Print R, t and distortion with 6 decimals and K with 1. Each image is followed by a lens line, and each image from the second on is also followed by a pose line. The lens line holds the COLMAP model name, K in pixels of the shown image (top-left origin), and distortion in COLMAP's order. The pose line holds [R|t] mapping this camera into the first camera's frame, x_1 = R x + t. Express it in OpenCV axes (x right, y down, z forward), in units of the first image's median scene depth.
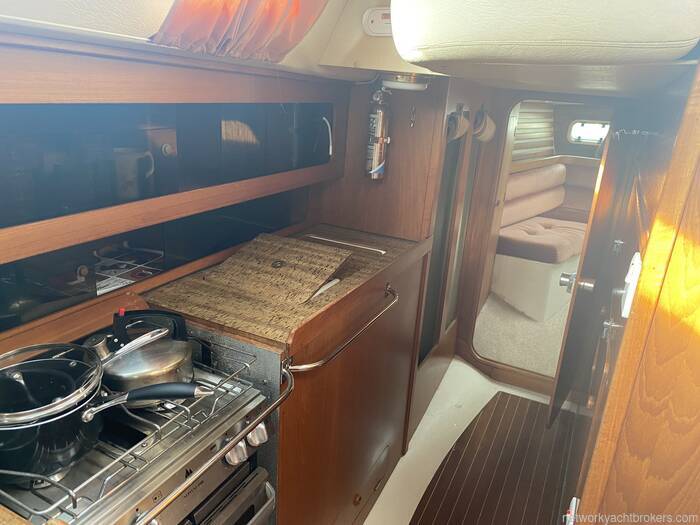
lens RADIAL K [[531.3, 0, 338.4], [0, 531.3, 262.9], [0, 0, 1]] dist [0.009373, -0.002985]
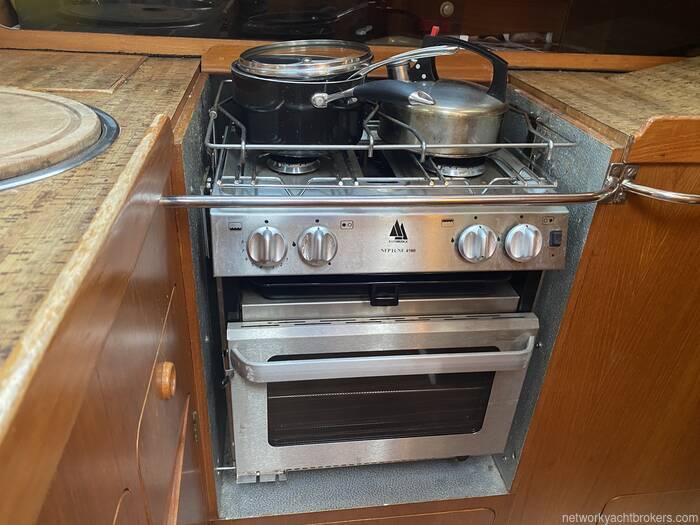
lens RADIAL K [[531.0, 0, 350.0], [0, 531.0, 262.5], [0, 0, 1]] dist [0.001822, -0.001338]
pose [[0.575409, 0.390167, -0.718800, 0.189746], [-0.285826, 0.919388, 0.270239, 0.194998], [0.766295, 0.049953, 0.640544, 0.350535]]
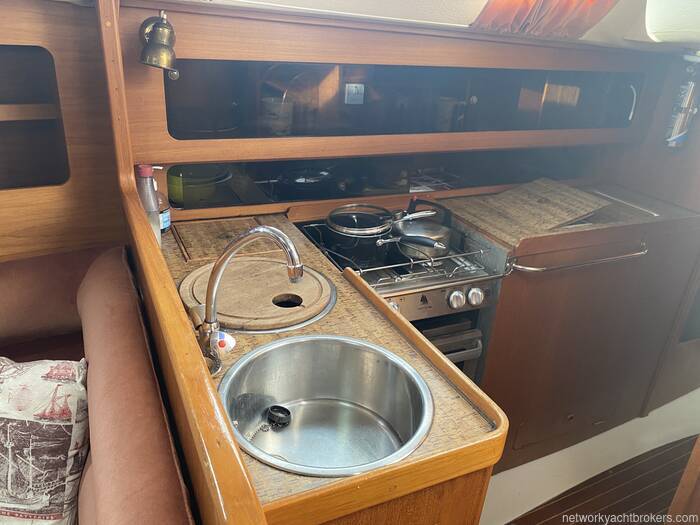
lens RADIAL K [[531.3, 0, 338.4], [0, 531.3, 262.9], [0, 0, 1]] dist [0.009373, -0.002985]
pose [[0.782883, 0.252644, -0.568564, 0.320953], [-0.212556, 0.967466, 0.137219, 0.092445], [0.584734, 0.013425, 0.811114, -0.375403]]
